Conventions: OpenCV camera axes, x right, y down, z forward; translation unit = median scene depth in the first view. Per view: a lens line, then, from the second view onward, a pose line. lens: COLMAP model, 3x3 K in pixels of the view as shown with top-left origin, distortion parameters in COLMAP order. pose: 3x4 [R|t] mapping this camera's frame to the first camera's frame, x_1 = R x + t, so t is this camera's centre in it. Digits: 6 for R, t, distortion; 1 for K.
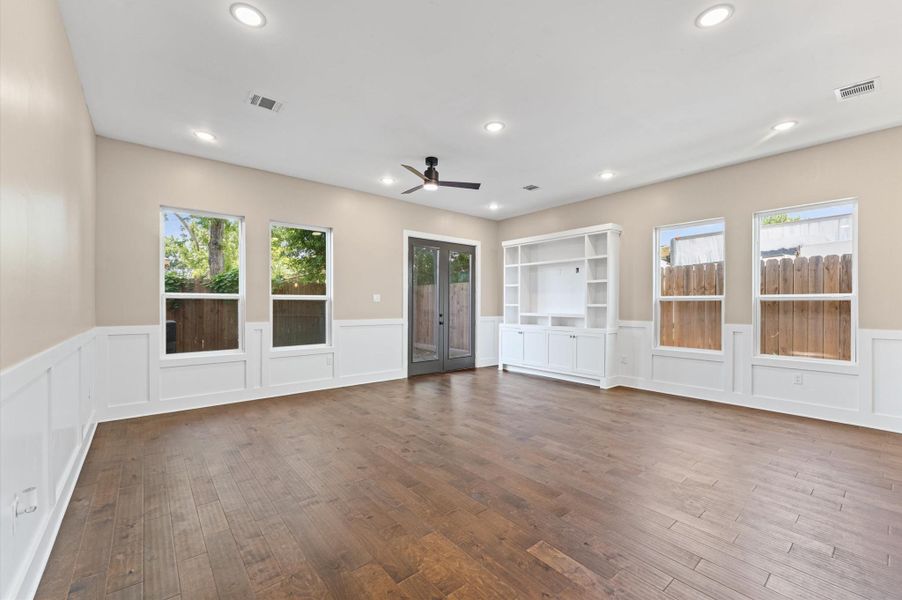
lens RADIAL K [[372.5, 0, 451.9], [0, 372.5, 302.6], [0, 0, 1]] dist [0.000206, -0.000095]
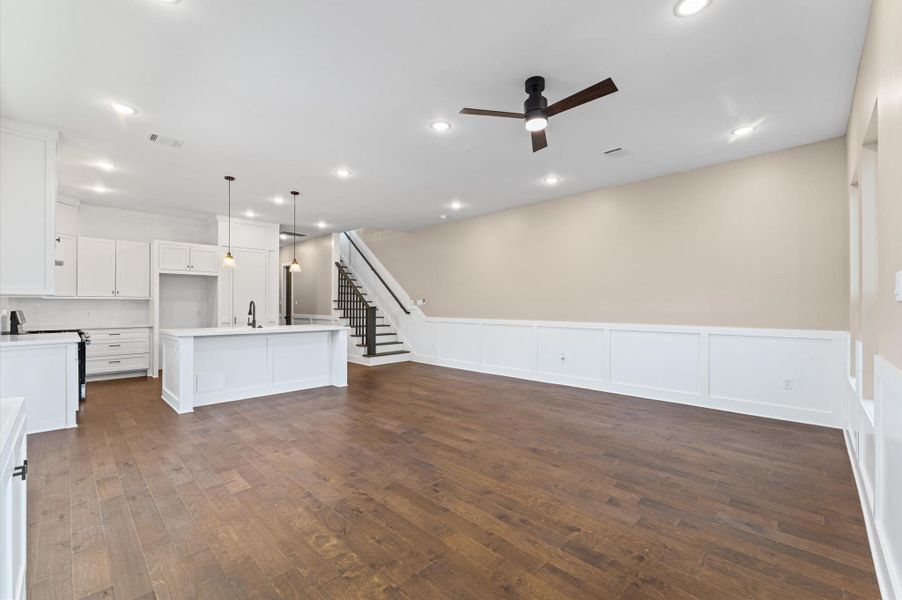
lens RADIAL K [[372.5, 0, 451.9], [0, 372.5, 302.6], [0, 0, 1]] dist [0.000206, -0.000095]
pose [[-0.993636, -0.006746, -0.112434, 0.153210], [-0.005570, 0.999926, -0.010772, 0.004964], [0.112499, -0.010077, -0.993601, 1.565173]]
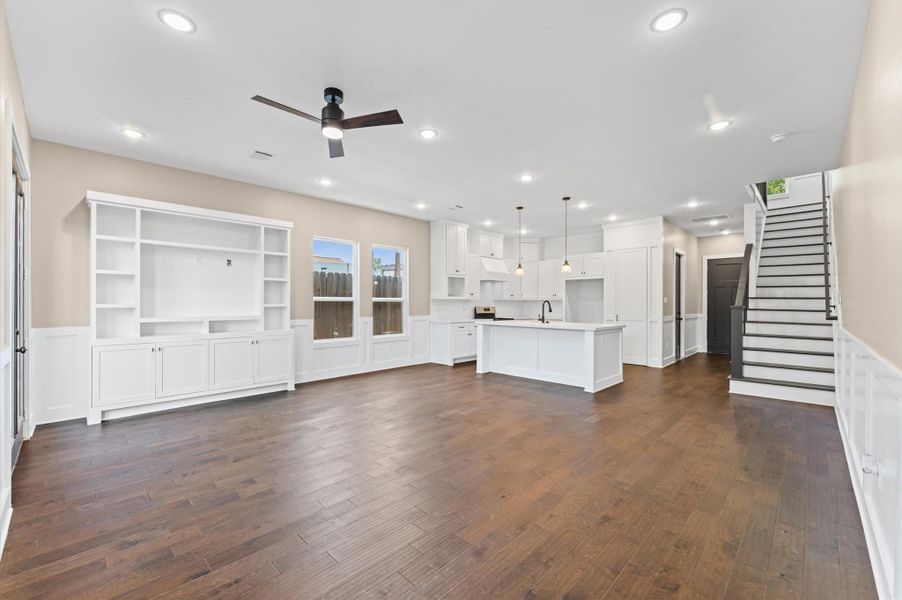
lens RADIAL K [[372.5, 0, 451.9], [0, 372.5, 302.6], [0, 0, 1]] dist [0.000206, -0.000095]
pose [[-0.112401, -0.002859, 0.993659, -0.730198], [-0.003935, 0.999989, 0.002432, -0.003674], [-0.993655, -0.003637, -0.112411, 0.832696]]
